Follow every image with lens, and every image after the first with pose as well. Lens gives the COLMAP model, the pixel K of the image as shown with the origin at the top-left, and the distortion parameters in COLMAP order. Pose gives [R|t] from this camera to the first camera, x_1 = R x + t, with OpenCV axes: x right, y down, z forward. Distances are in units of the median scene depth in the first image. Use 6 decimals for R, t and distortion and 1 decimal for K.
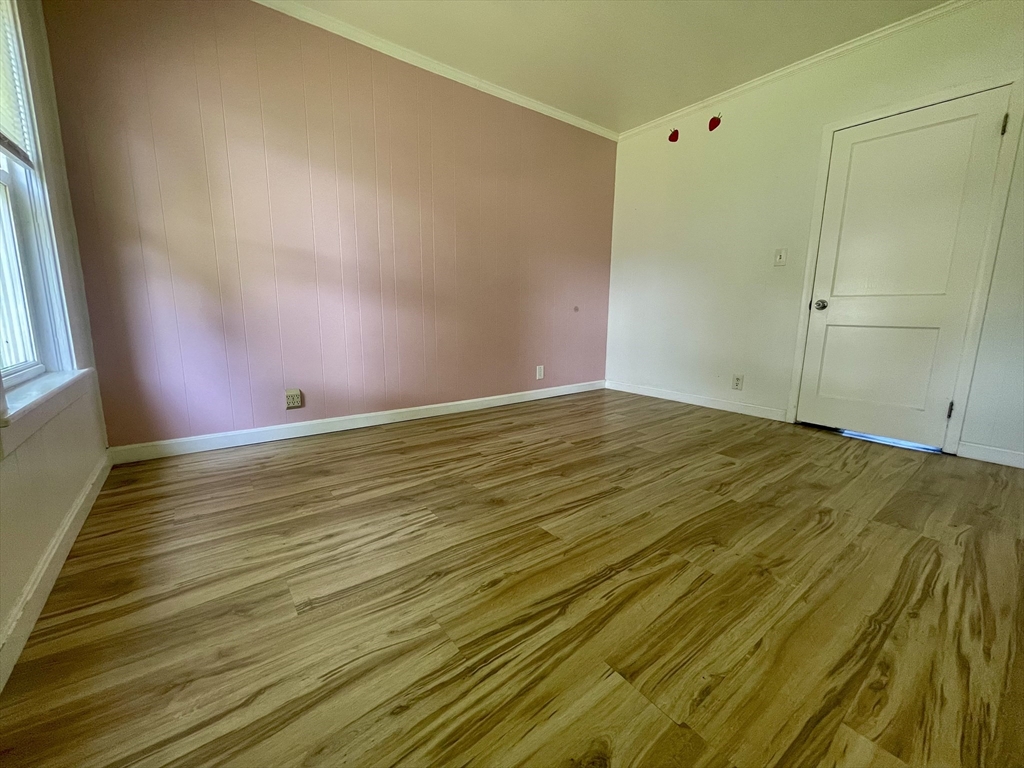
lens RADIAL K [[413.9, 0, 510.8], [0, 413.9, 381.1], [0, 0, 1]] dist [-0.000218, 0.000862]
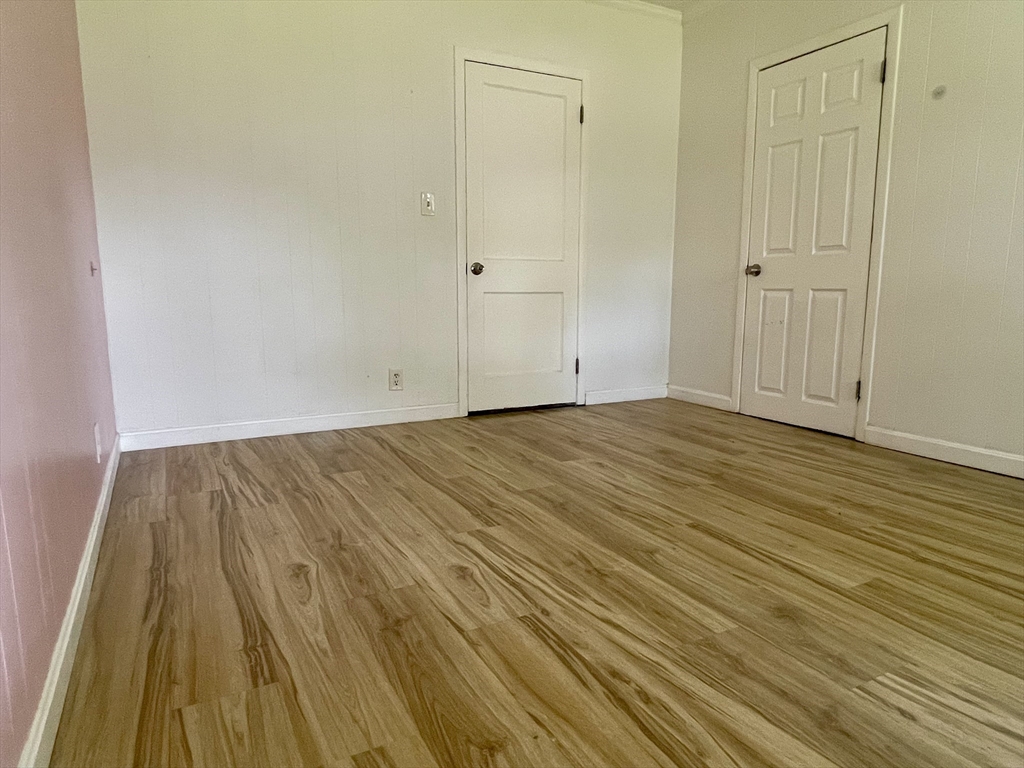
lens RADIAL K [[649.6, 0, 511.6], [0, 649.6, 388.2], [0, 0, 1]] dist [0.002214, -0.002940]
pose [[0.156580, -0.163021, 0.974118, -0.762486], [0.161813, 0.977192, 0.137526, -0.159005], [-0.974320, 0.136091, 0.179388, 0.983564]]
